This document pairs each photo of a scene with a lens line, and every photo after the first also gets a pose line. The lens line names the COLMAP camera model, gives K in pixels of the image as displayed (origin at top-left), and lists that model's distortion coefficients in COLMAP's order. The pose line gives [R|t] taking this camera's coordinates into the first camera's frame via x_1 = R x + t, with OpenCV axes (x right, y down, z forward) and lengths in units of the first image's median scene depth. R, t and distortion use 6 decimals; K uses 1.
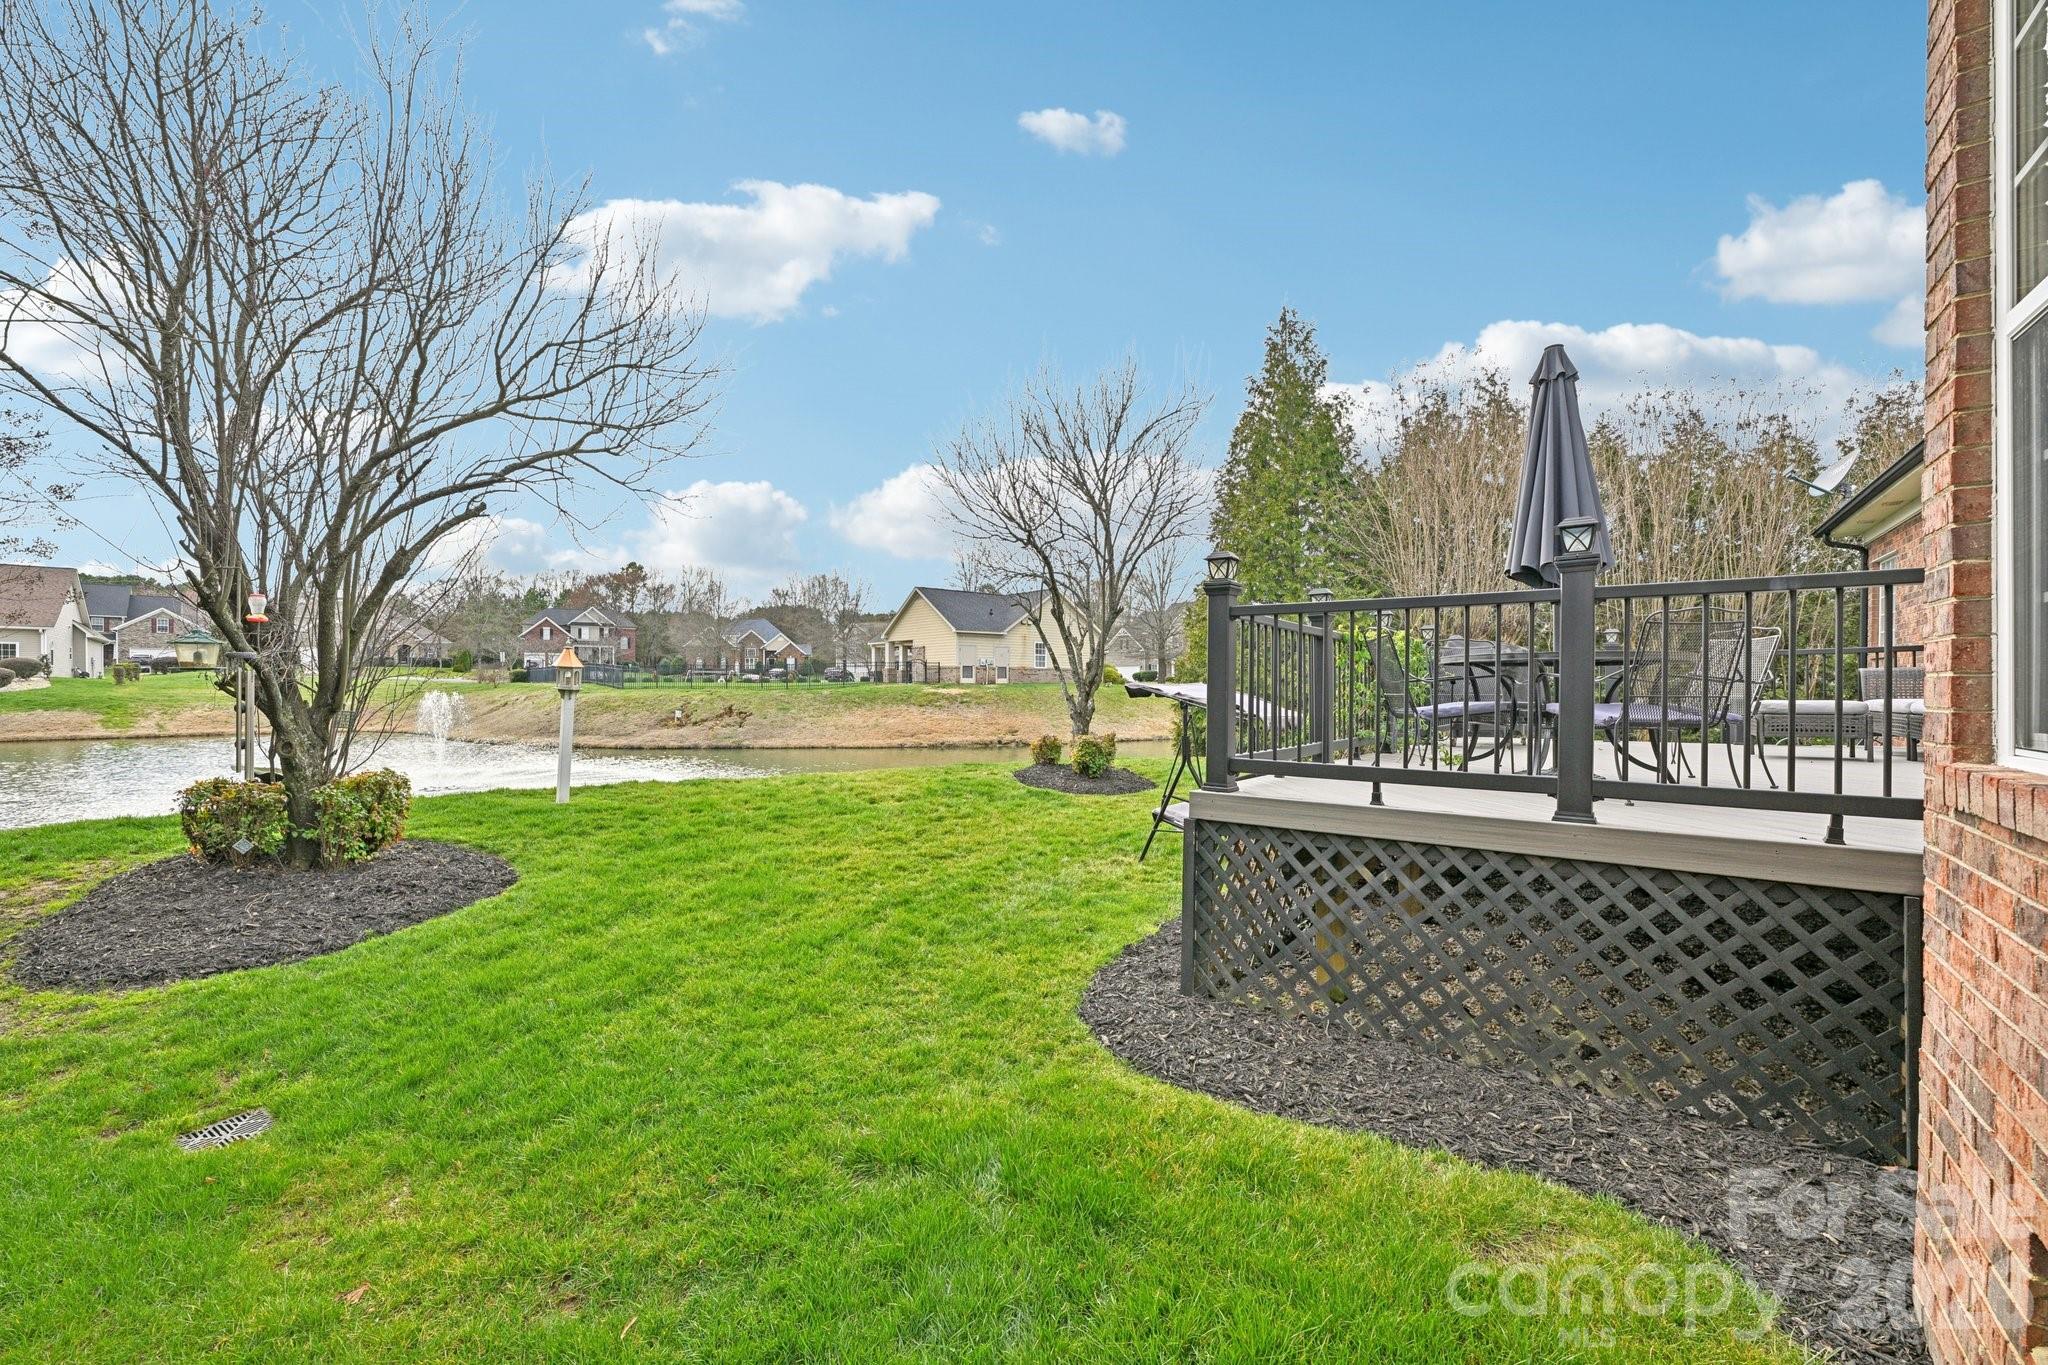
lens RADIAL K [[815.2, 0, 1025.1], [0, 815.2, 691.5], [0, 0, 1]] dist [0.002796, -0.000317]
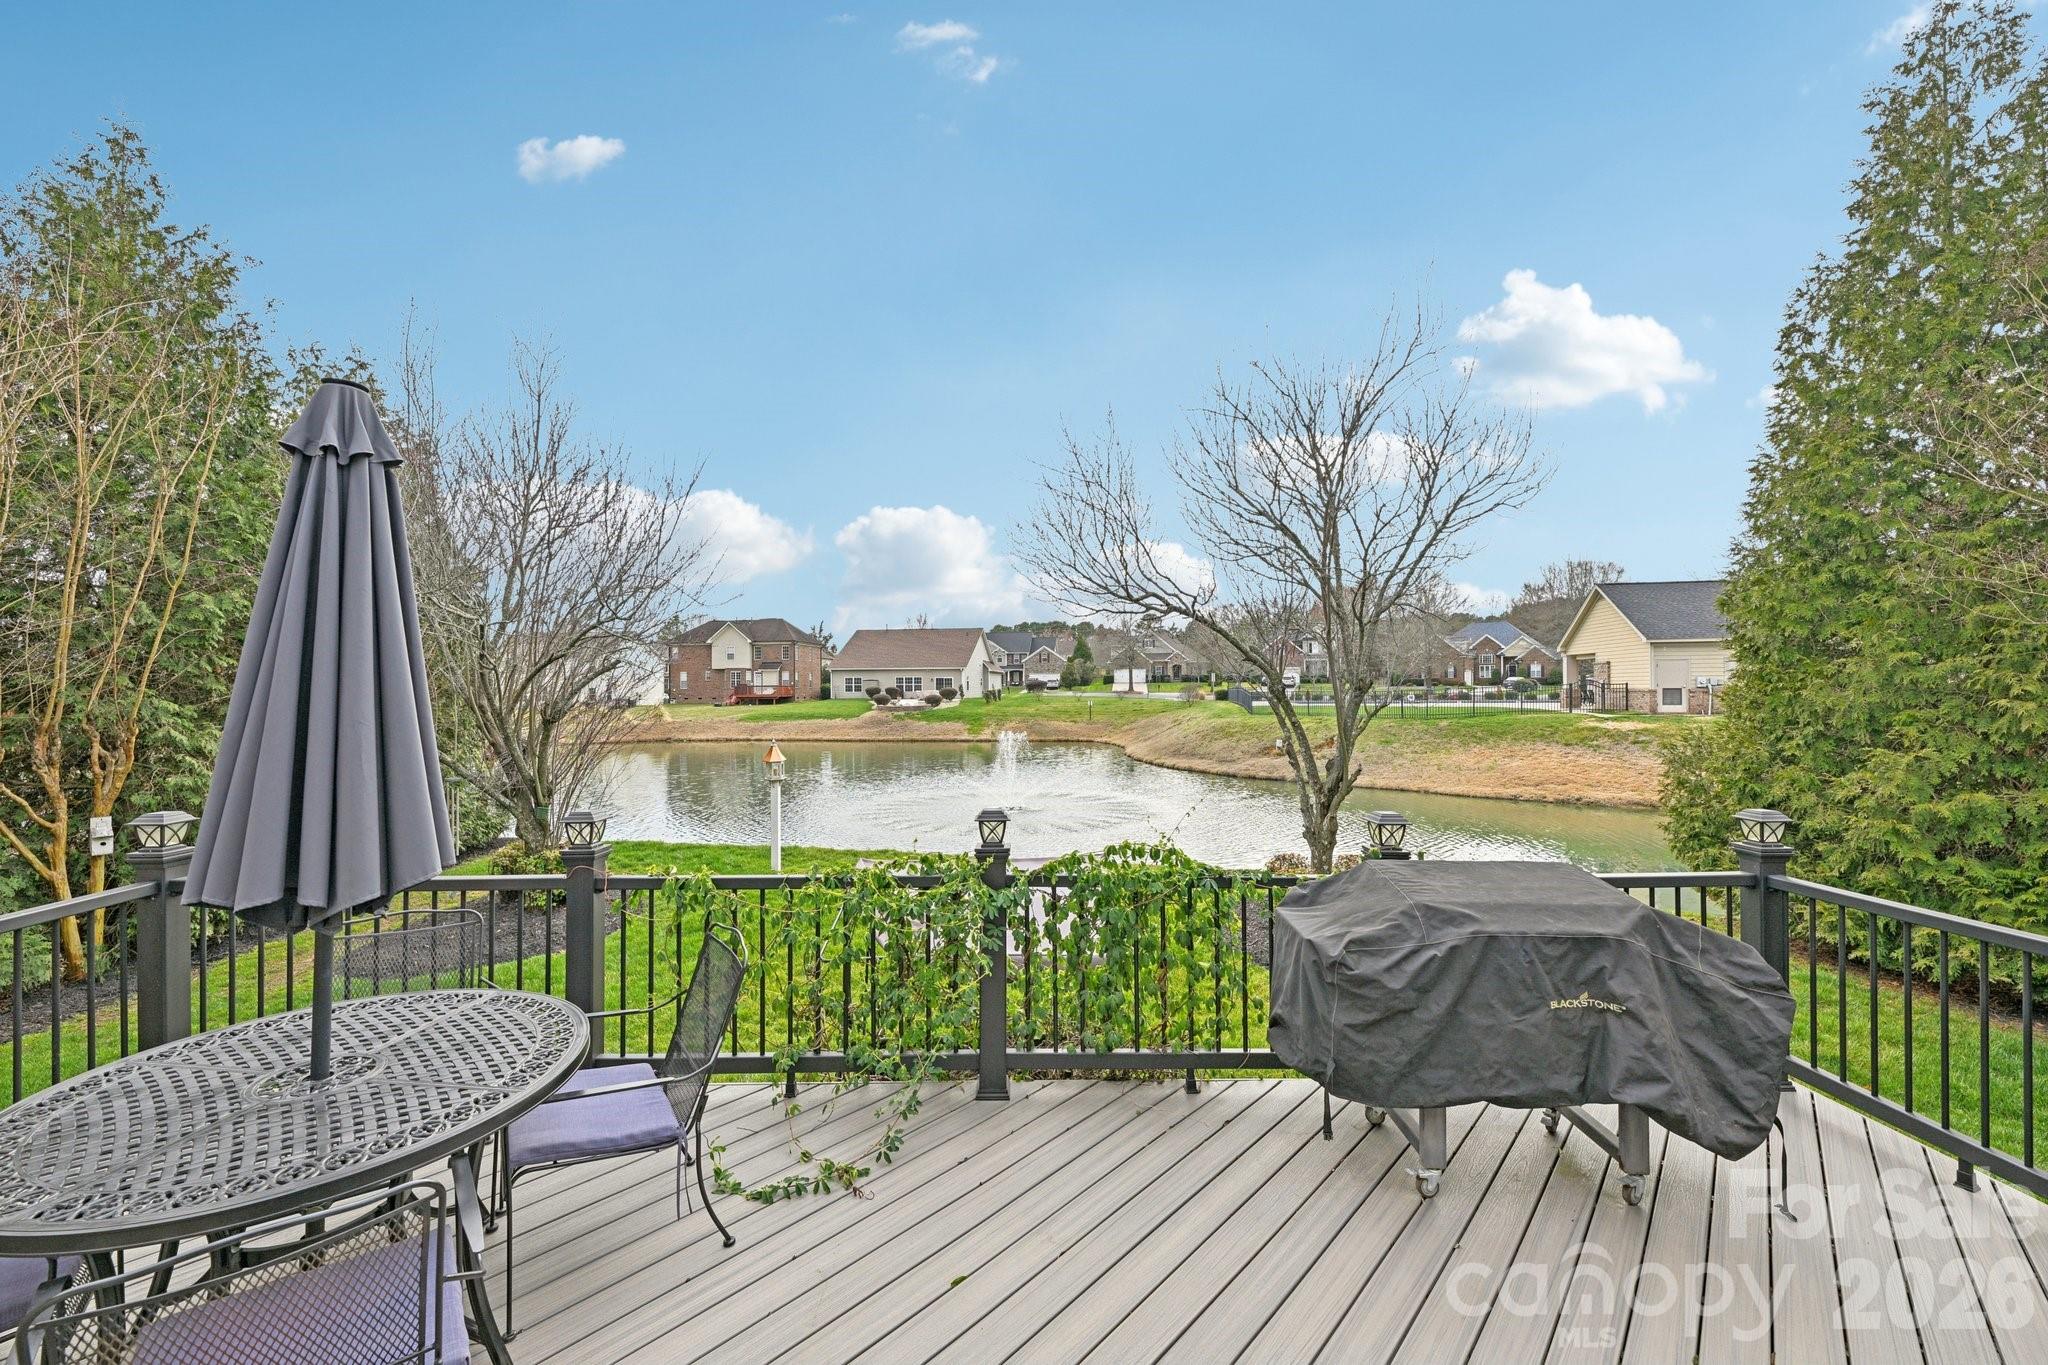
lens RADIAL K [[815.2, 0, 1029.5], [0, 815.2, 684.7], [0, 0, 1]] dist [0.002796, -0.000317]
pose [[0.627115, -0.010651, -0.778854, 0.131163], [0.001754, 0.999923, -0.012262, -0.026100], [0.778925, 0.006324, 0.627085, 0.108271]]
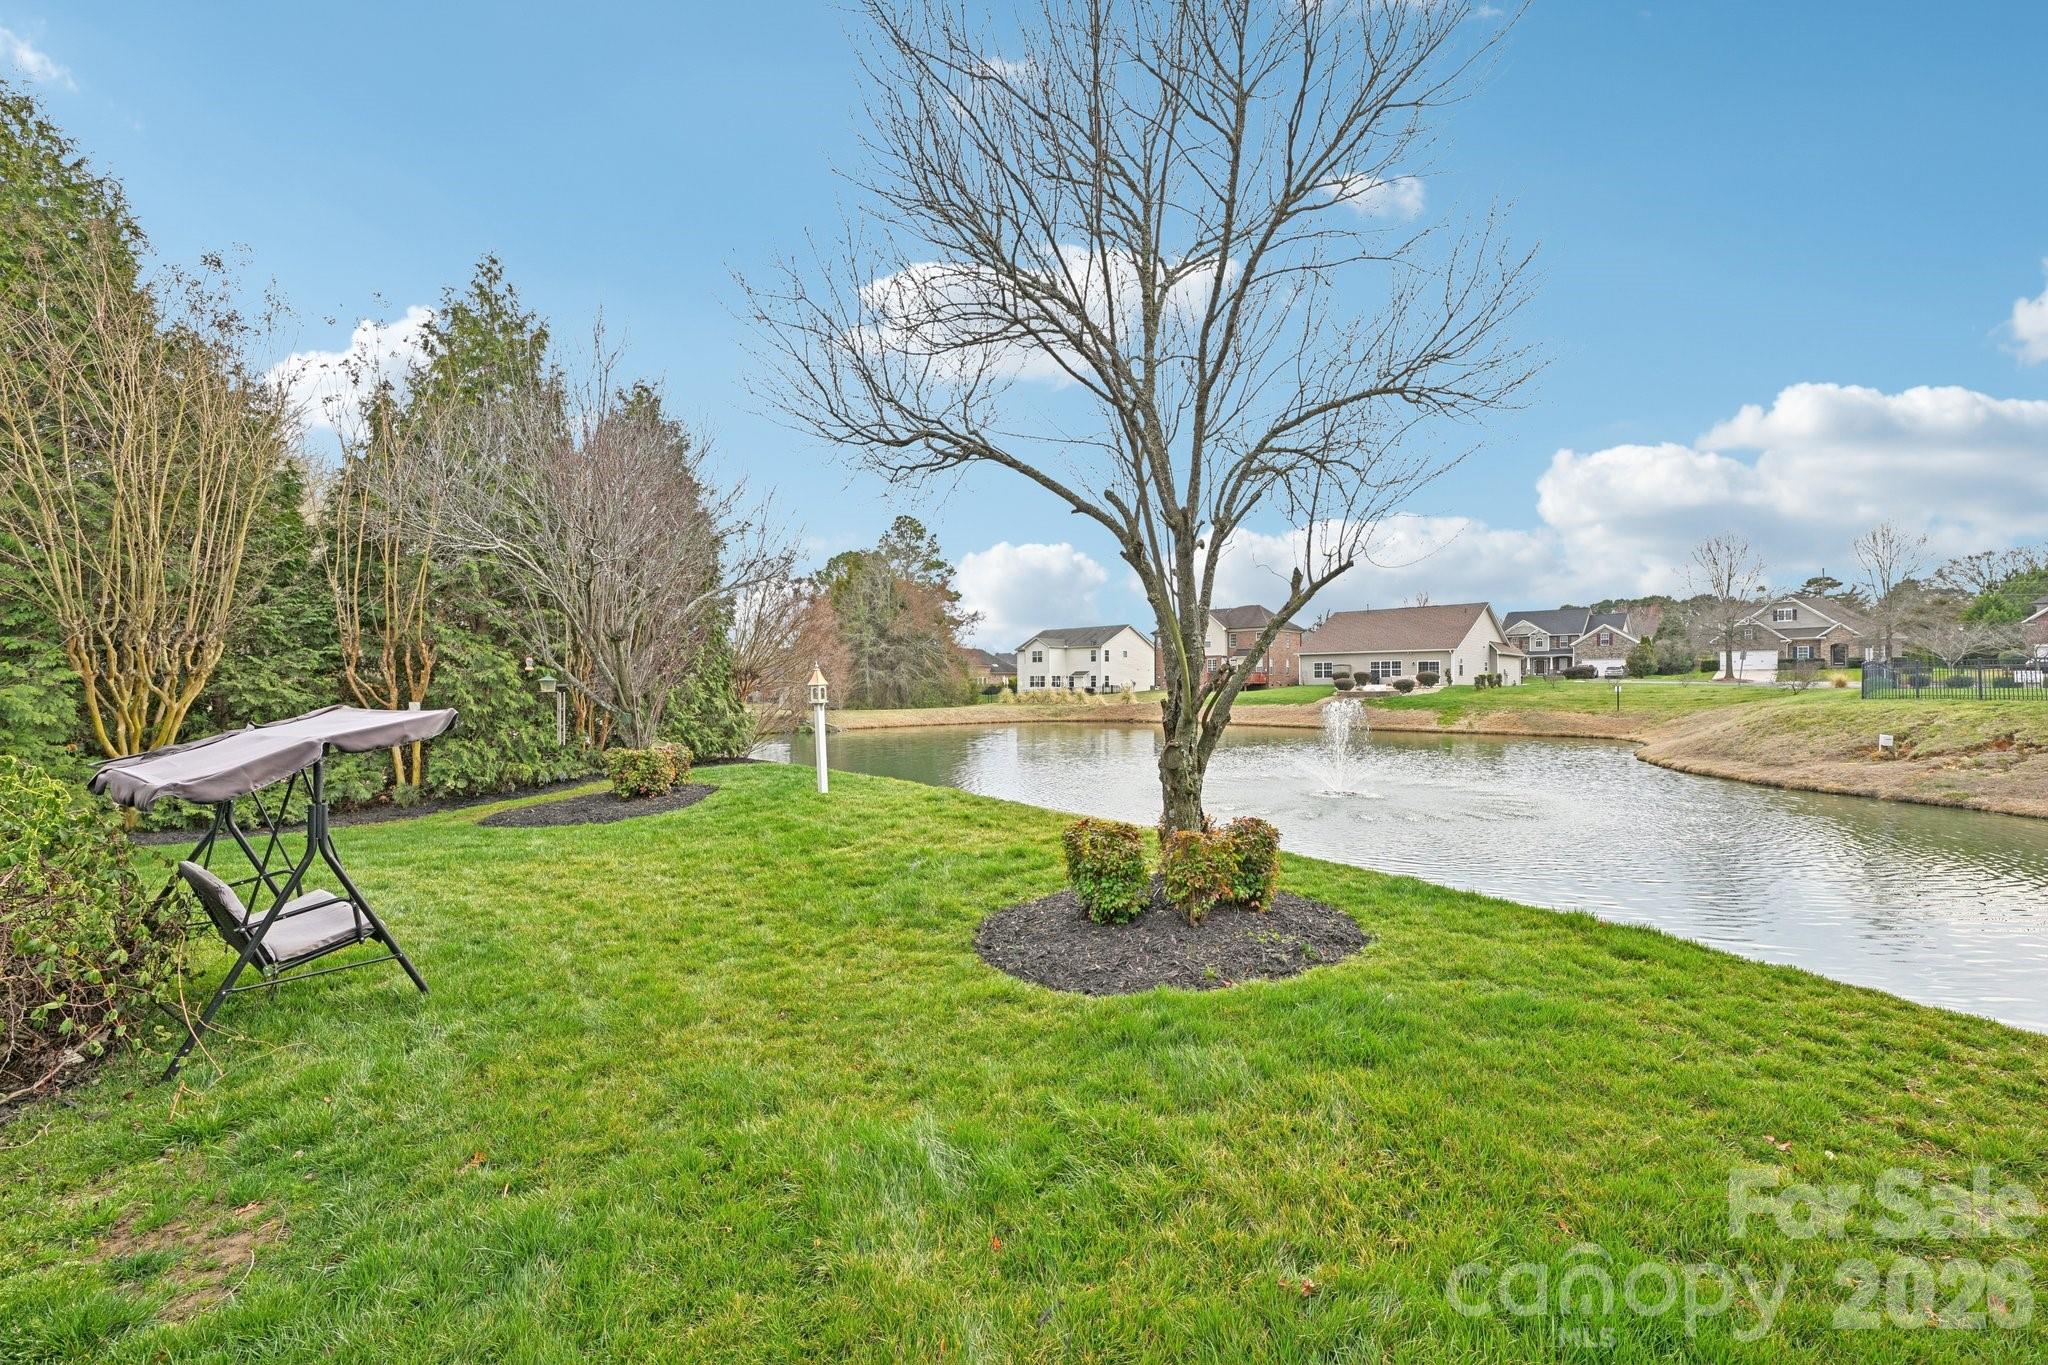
lens RADIAL K [[815.2, 0, 1024.7], [0, 815.2, 670.2], [0, 0, 1]] dist [0.002796, -0.000317]
pose [[0.029884, -0.023890, -0.999268, 0.143275], [-0.007495, 0.999681, -0.024124, -0.004344], [0.999525, 0.008211, 0.029696, 0.264415]]
